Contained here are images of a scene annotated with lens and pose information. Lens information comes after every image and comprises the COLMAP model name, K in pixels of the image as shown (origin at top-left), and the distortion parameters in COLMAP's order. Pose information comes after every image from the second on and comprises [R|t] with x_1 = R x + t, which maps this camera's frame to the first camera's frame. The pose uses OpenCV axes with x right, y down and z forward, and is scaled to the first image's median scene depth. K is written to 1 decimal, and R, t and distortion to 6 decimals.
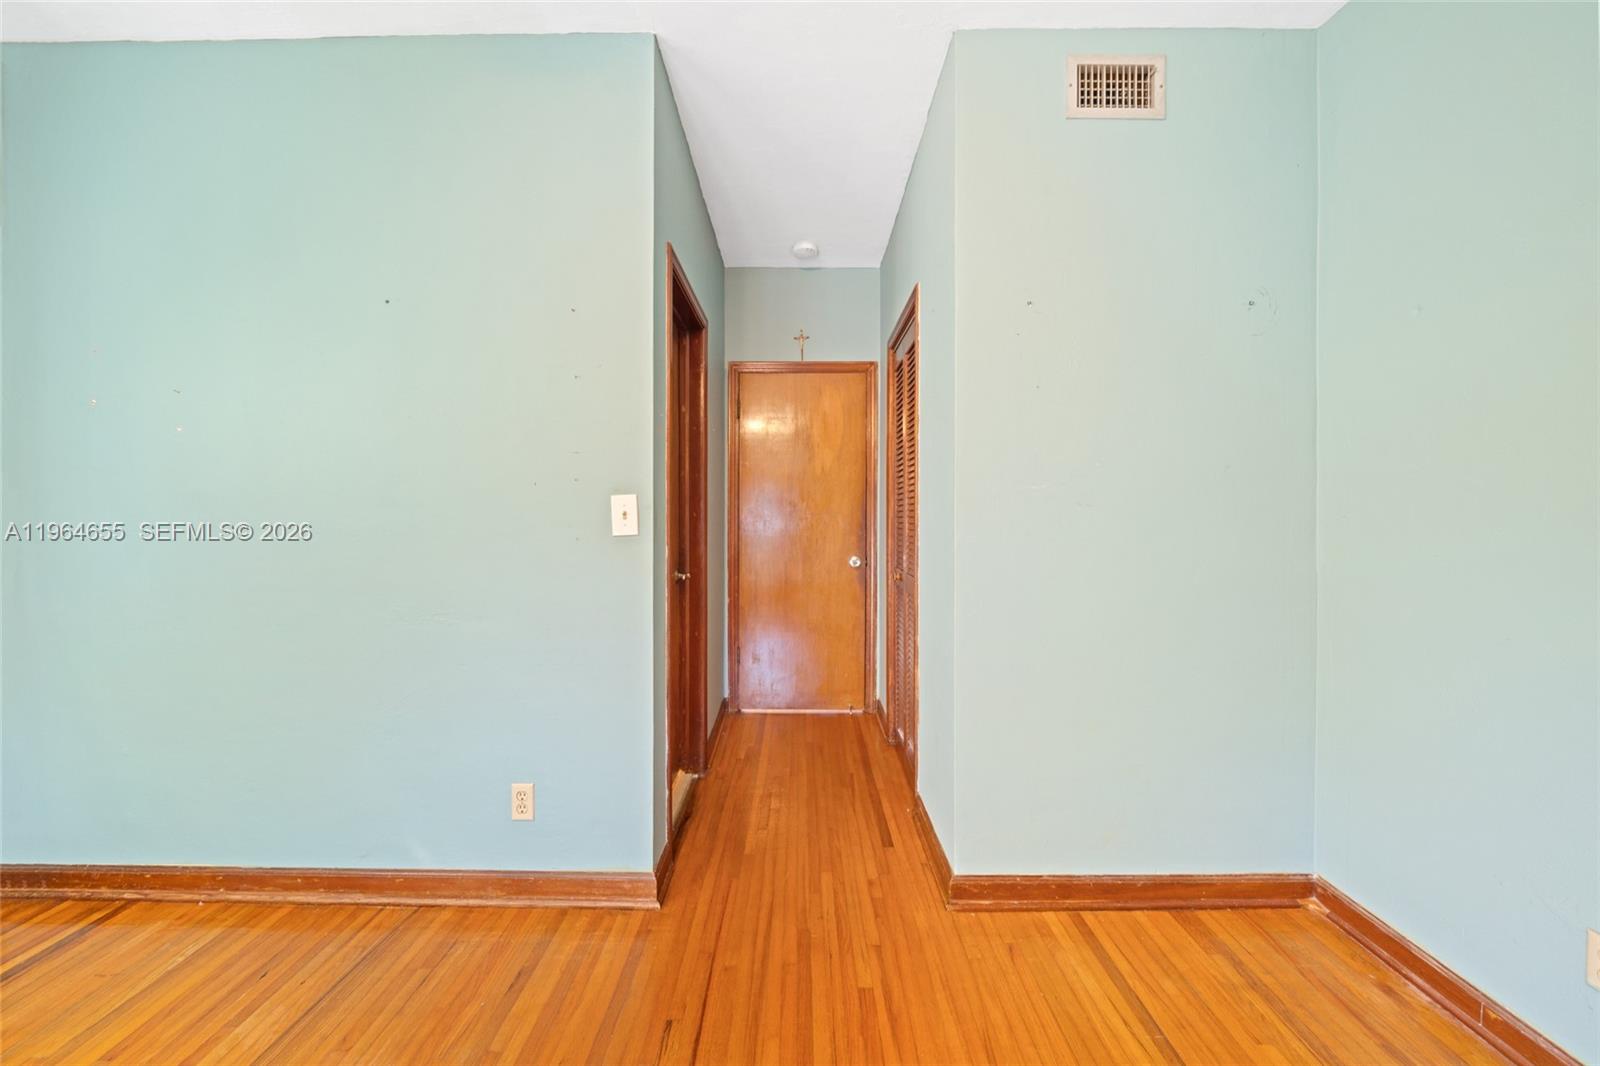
lens RADIAL K [[554.0, 0, 800.0], [0, 554.0, 533.0], [0, 0, 1]] dist [-0.001525, -0.000078]
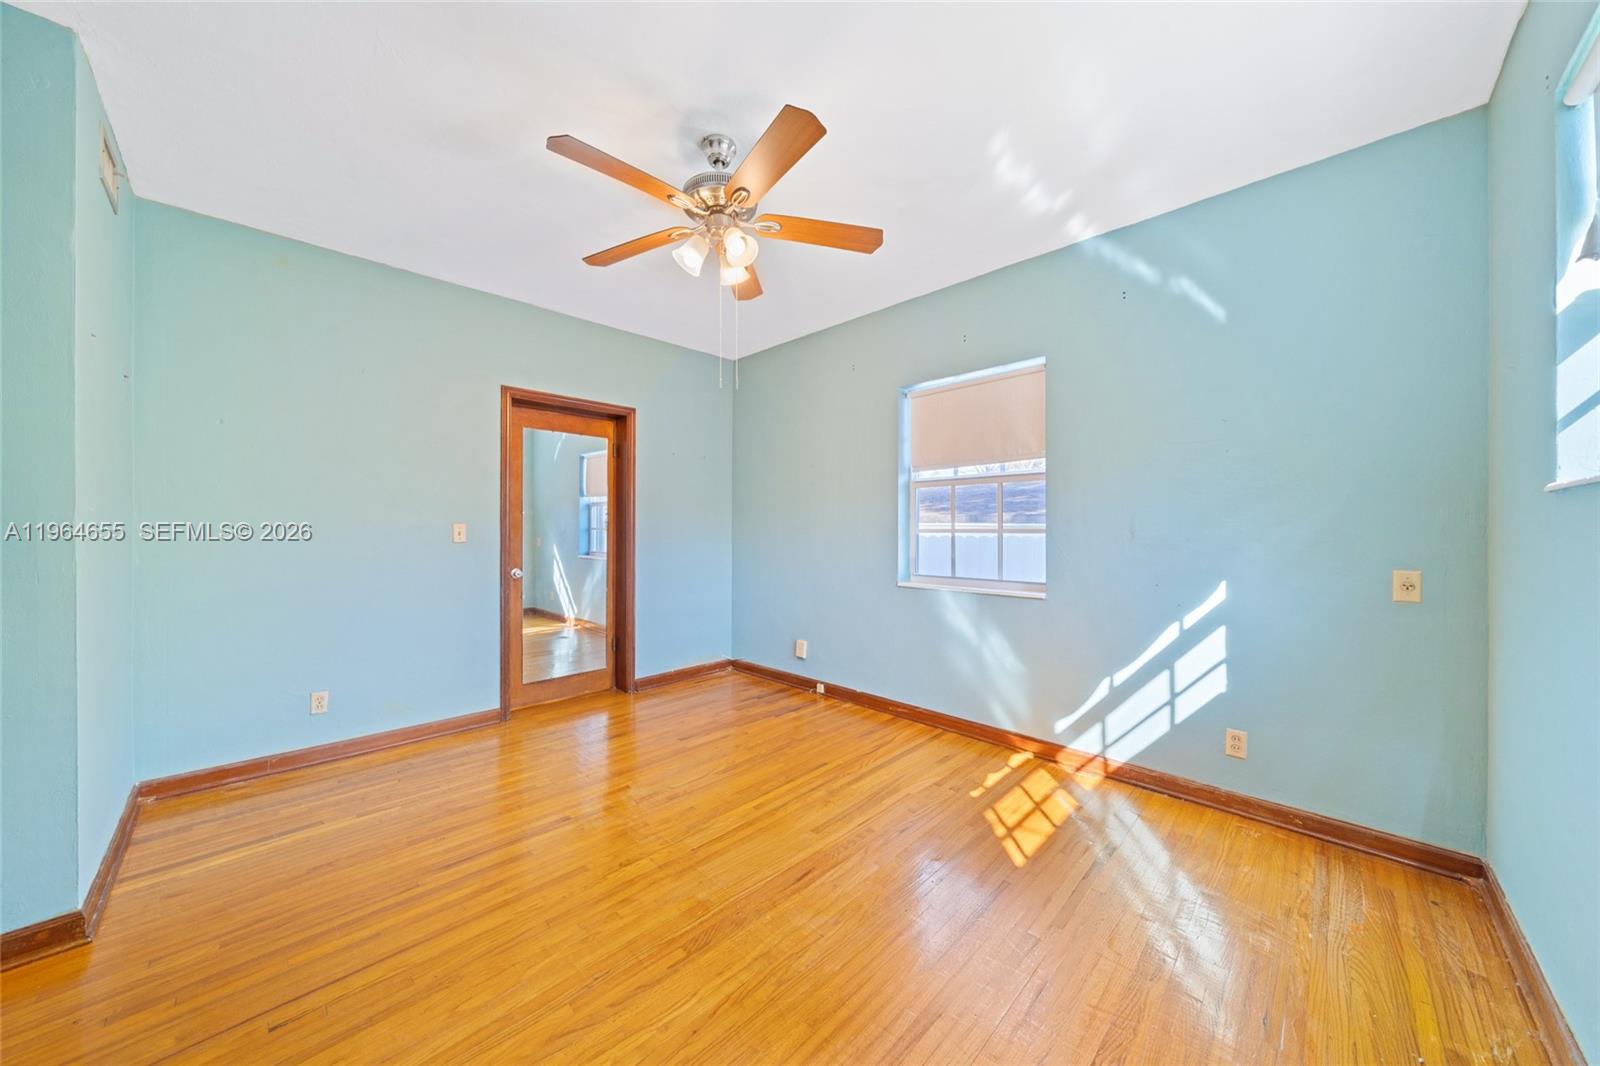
lens RADIAL K [[554.0, 0, 800.0], [0, 554.0, 533.0], [0, 0, 1]] dist [-0.001525, -0.000078]
pose [[-0.721469, -0.002314, 0.692443, -1.580122], [0.032089, 0.998808, 0.036773, -0.041653], [-0.691703, 0.048751, -0.720535, 0.968617]]
